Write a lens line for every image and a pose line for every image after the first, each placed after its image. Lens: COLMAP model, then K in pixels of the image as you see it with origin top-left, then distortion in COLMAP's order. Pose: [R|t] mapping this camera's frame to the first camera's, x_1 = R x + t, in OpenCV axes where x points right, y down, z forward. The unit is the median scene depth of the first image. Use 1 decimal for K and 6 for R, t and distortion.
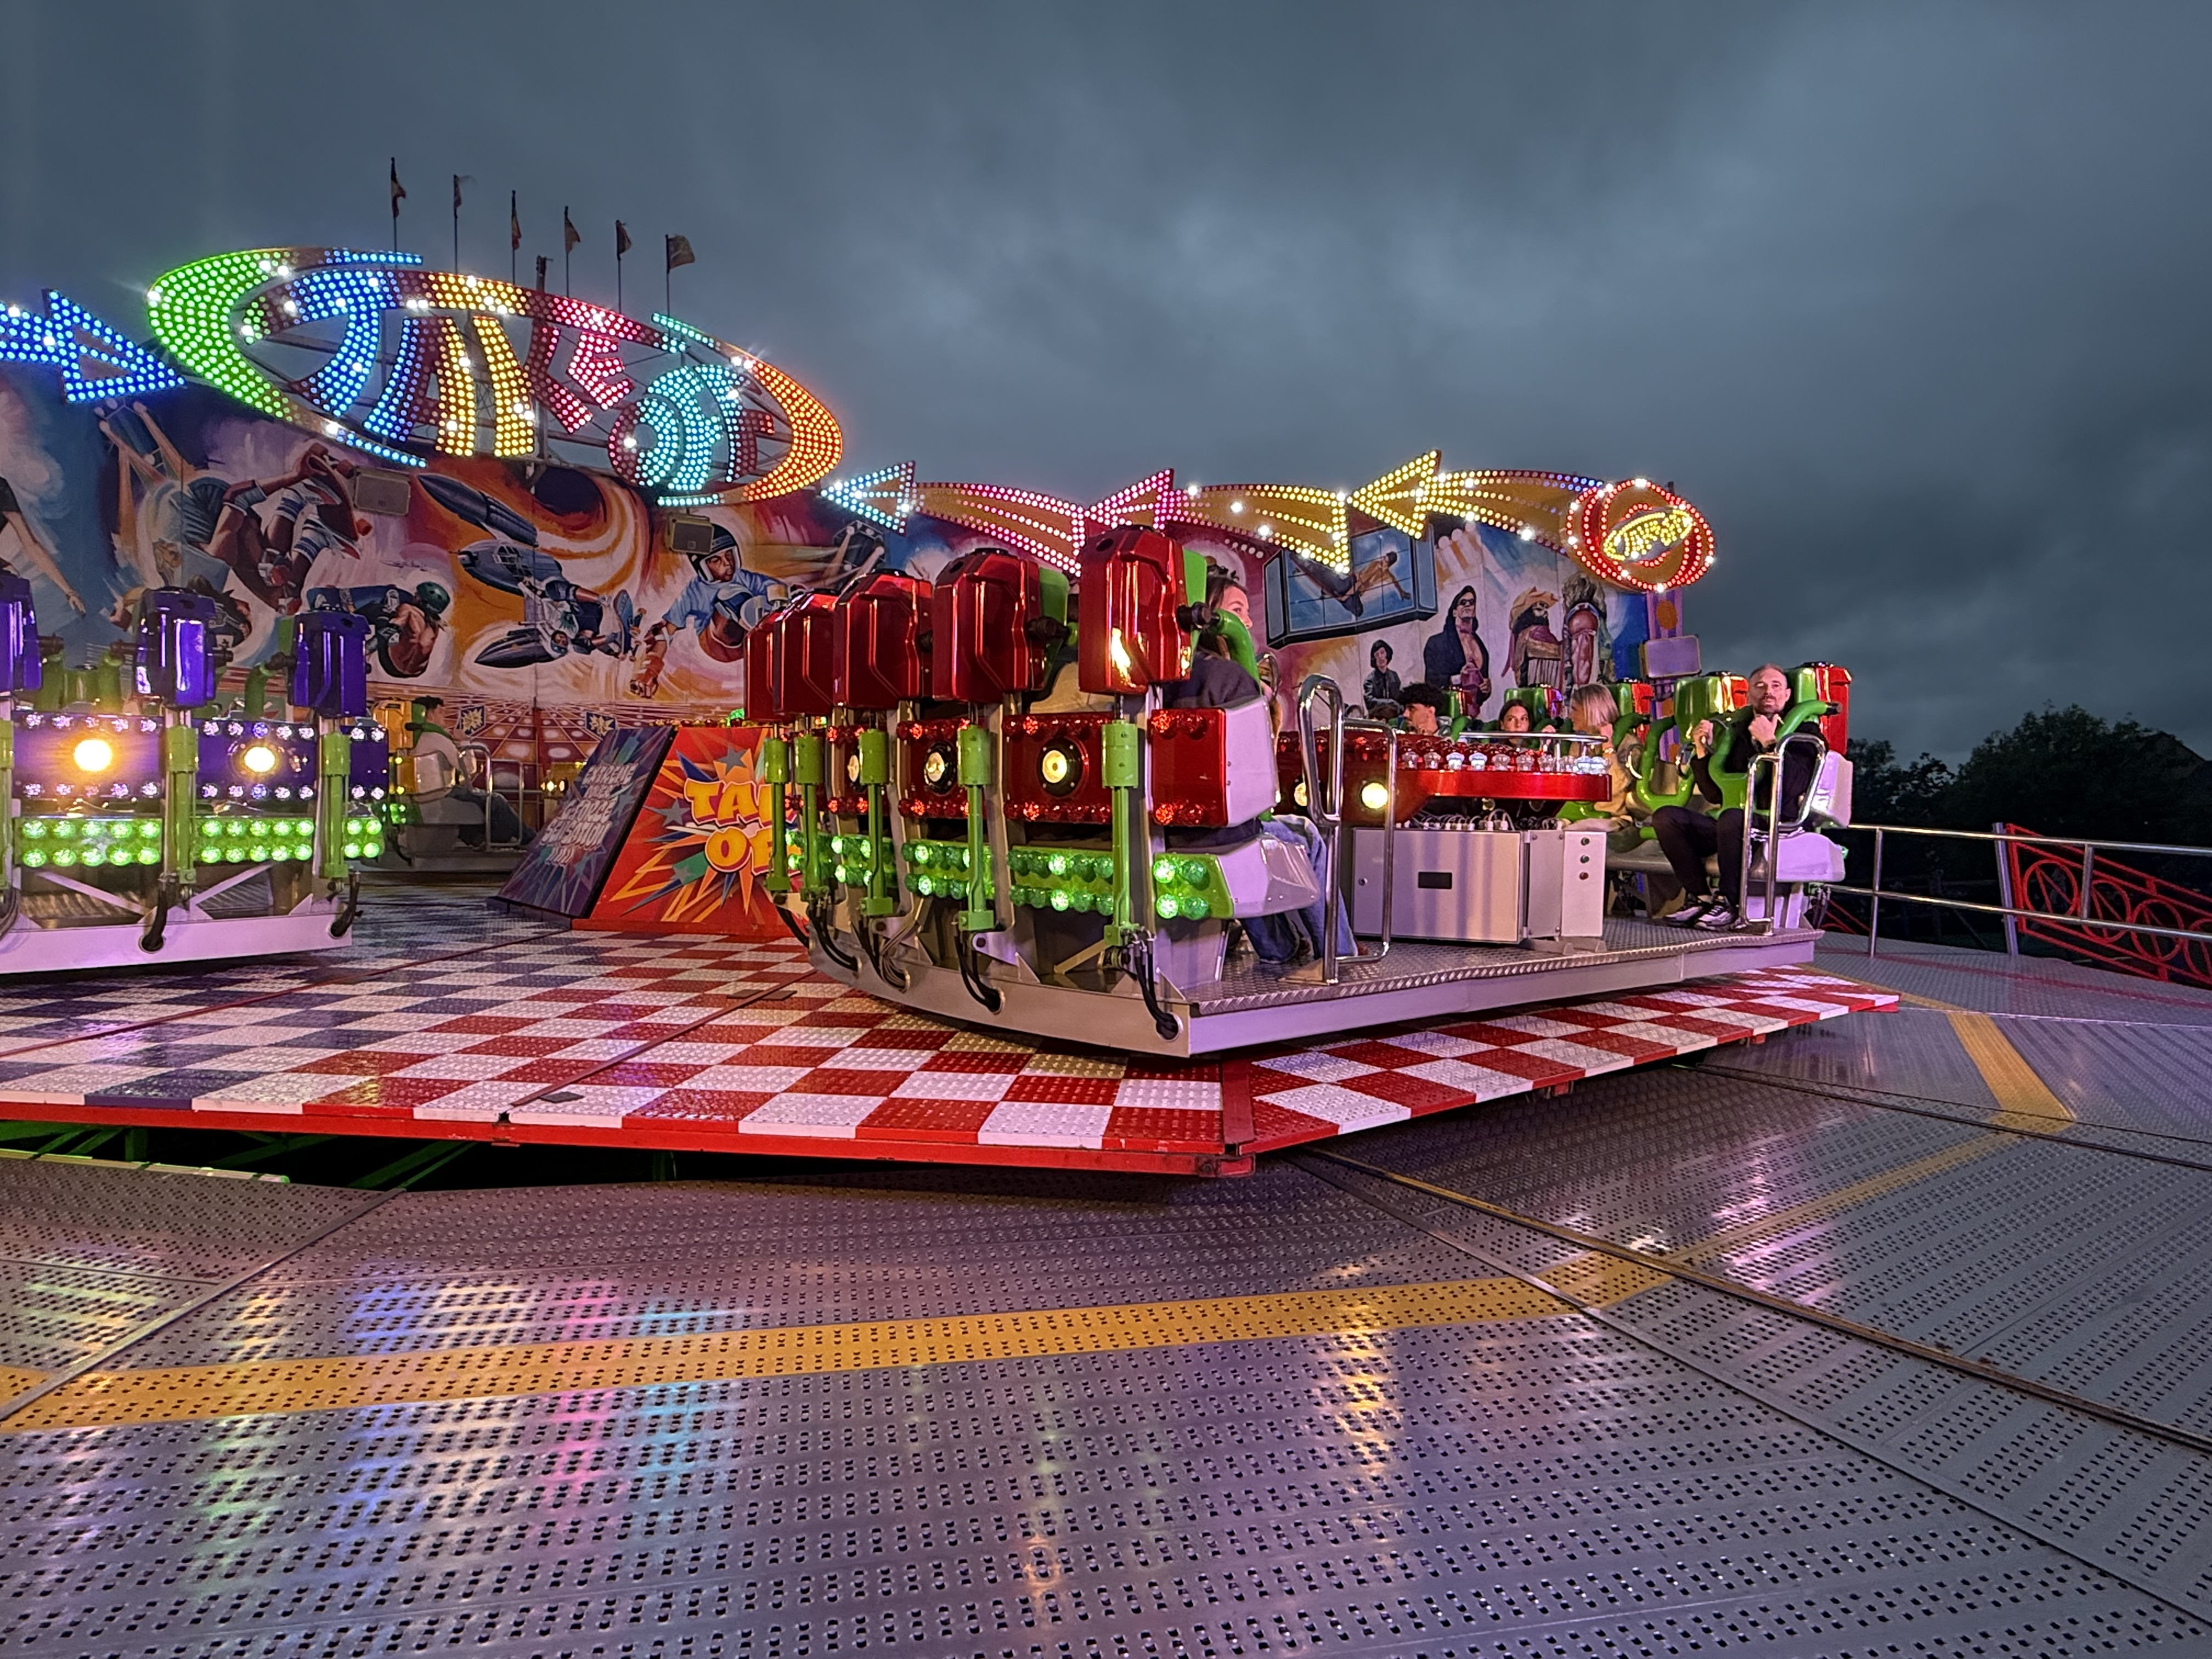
lens RADIAL K [[1097.5, 0, 1106.0], [0, 1097.5, 829.5], [0, 0, 1]] dist [0.000487, 0.007405]
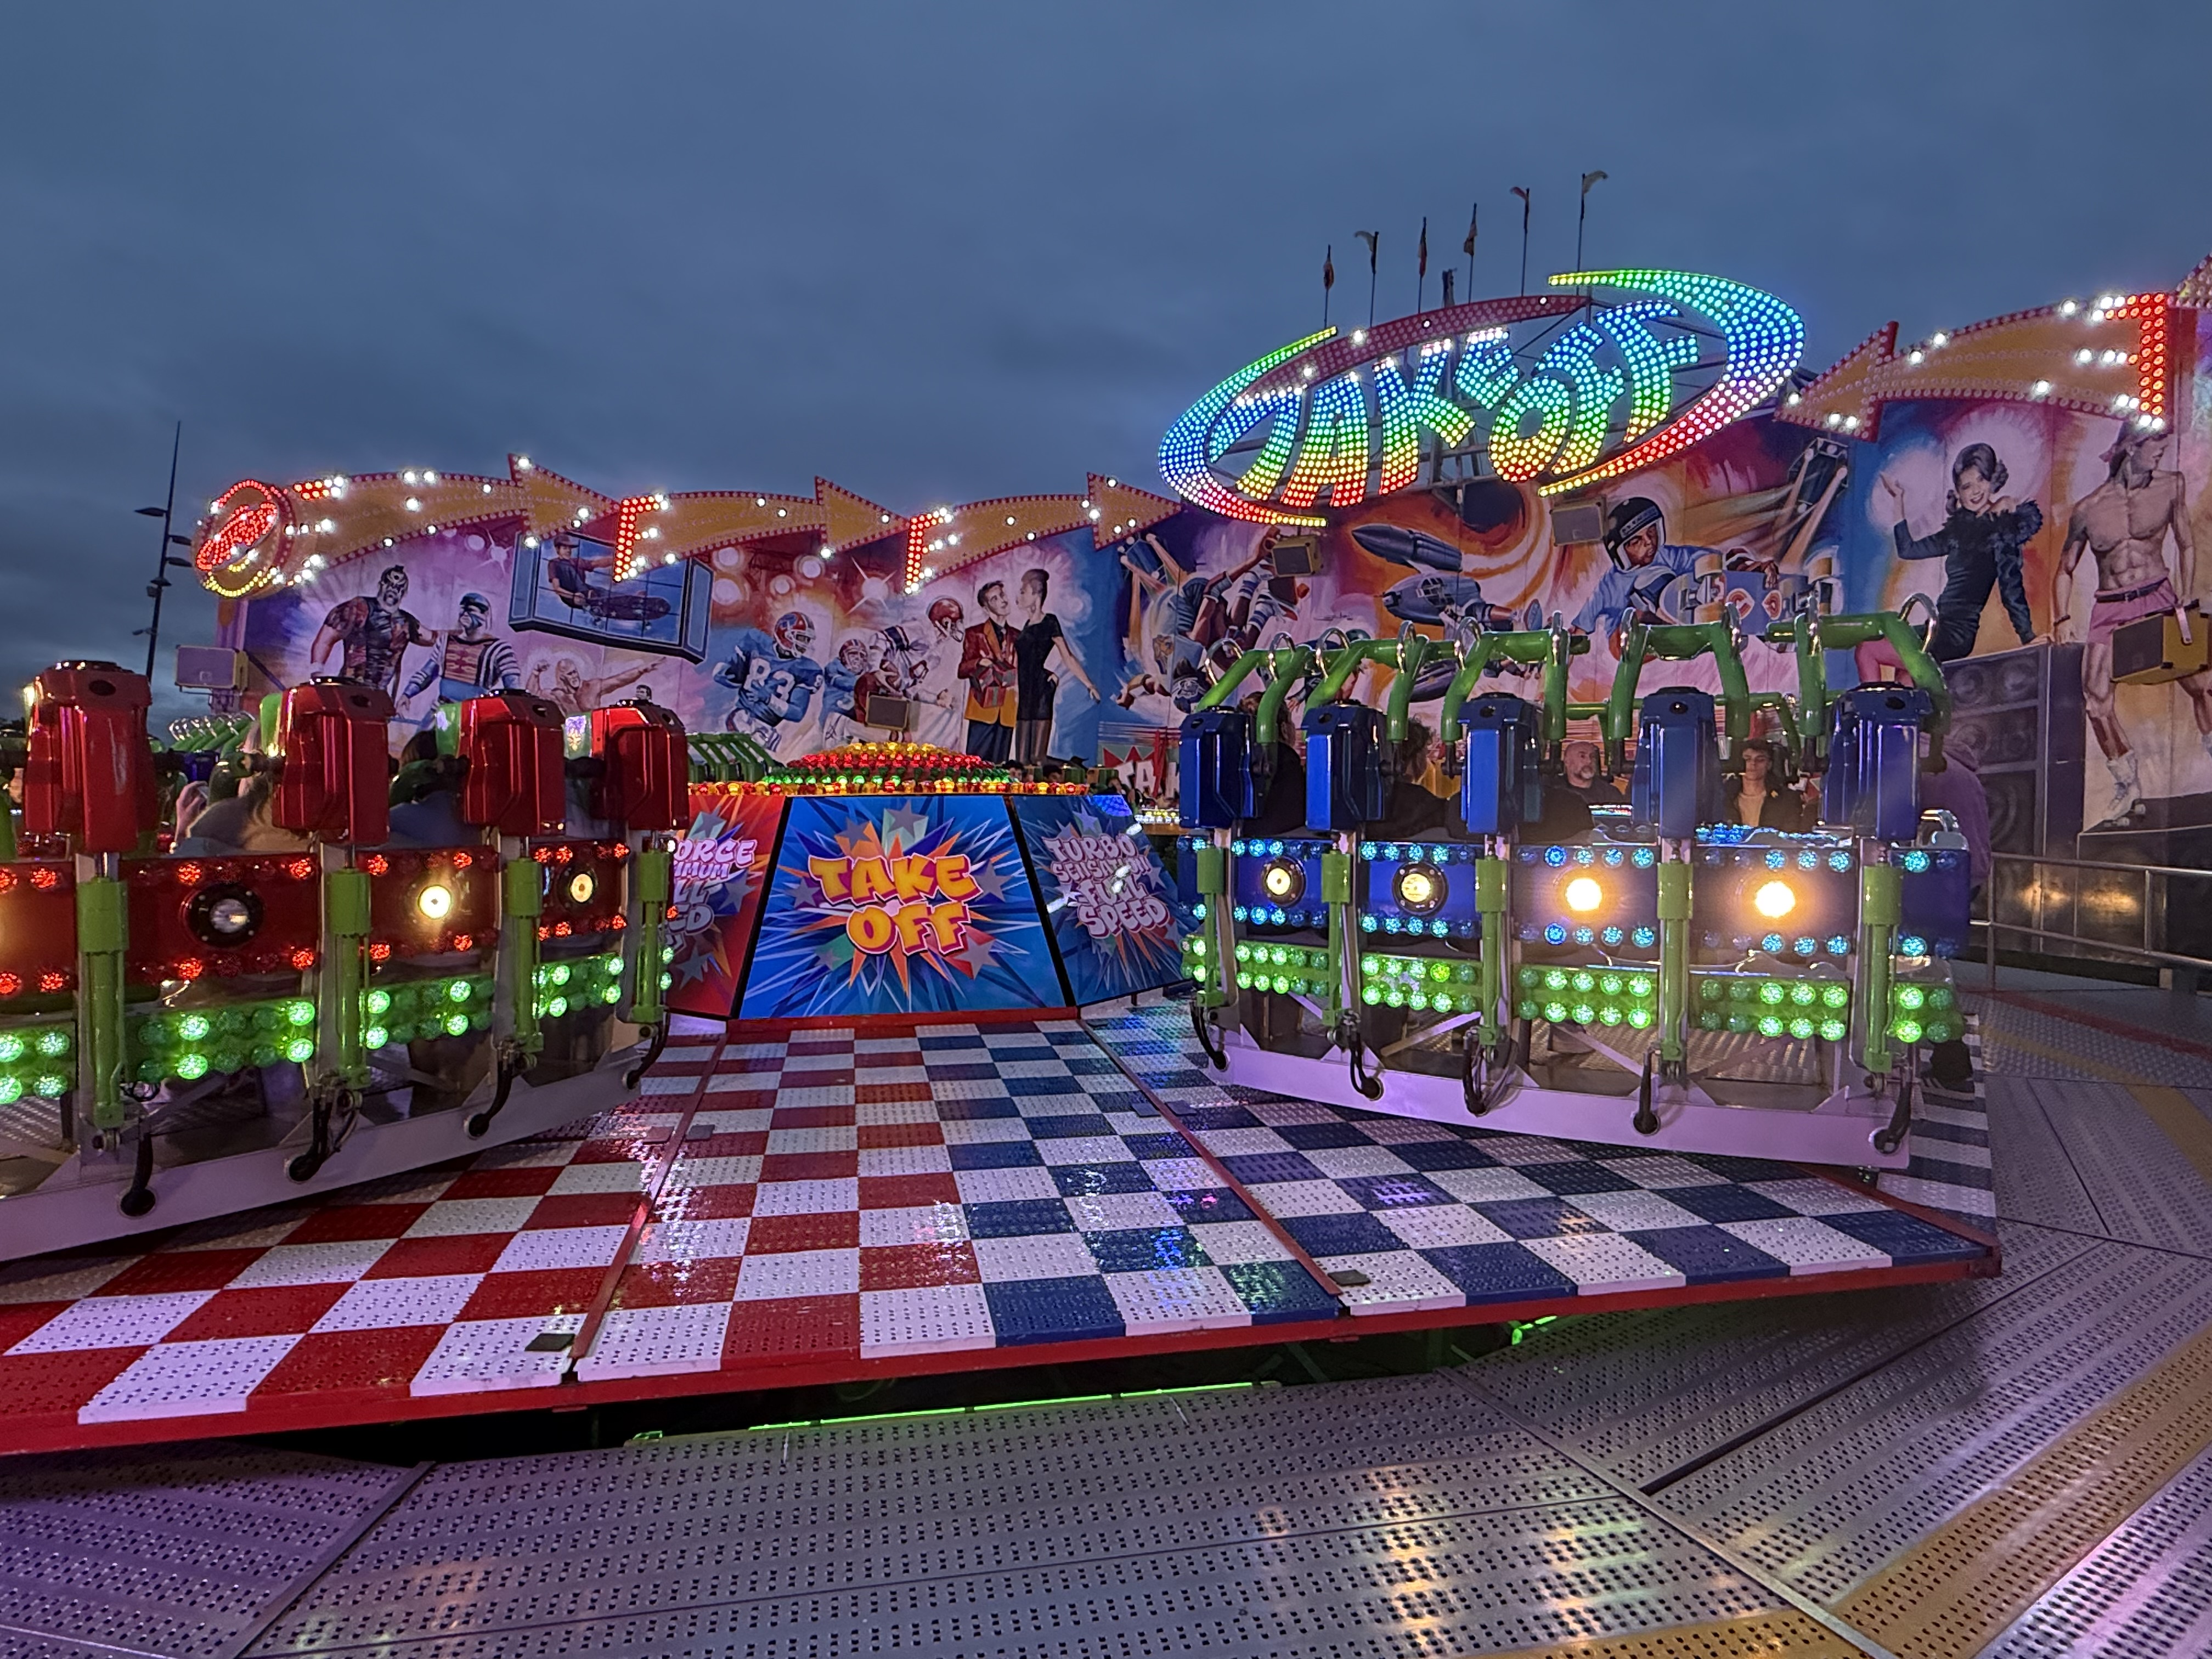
lens RADIAL K [[1097.5, 0, 1106.0], [0, 1097.5, 829.5], [0, 0, 1]] dist [0.000487, 0.007405]
pose [[0.428578, 0.008647, -0.903463, 0.229565], [-0.015306, 0.999880, 0.002309, -0.029083], [0.903375, 0.012839, 0.428659, 0.316689]]
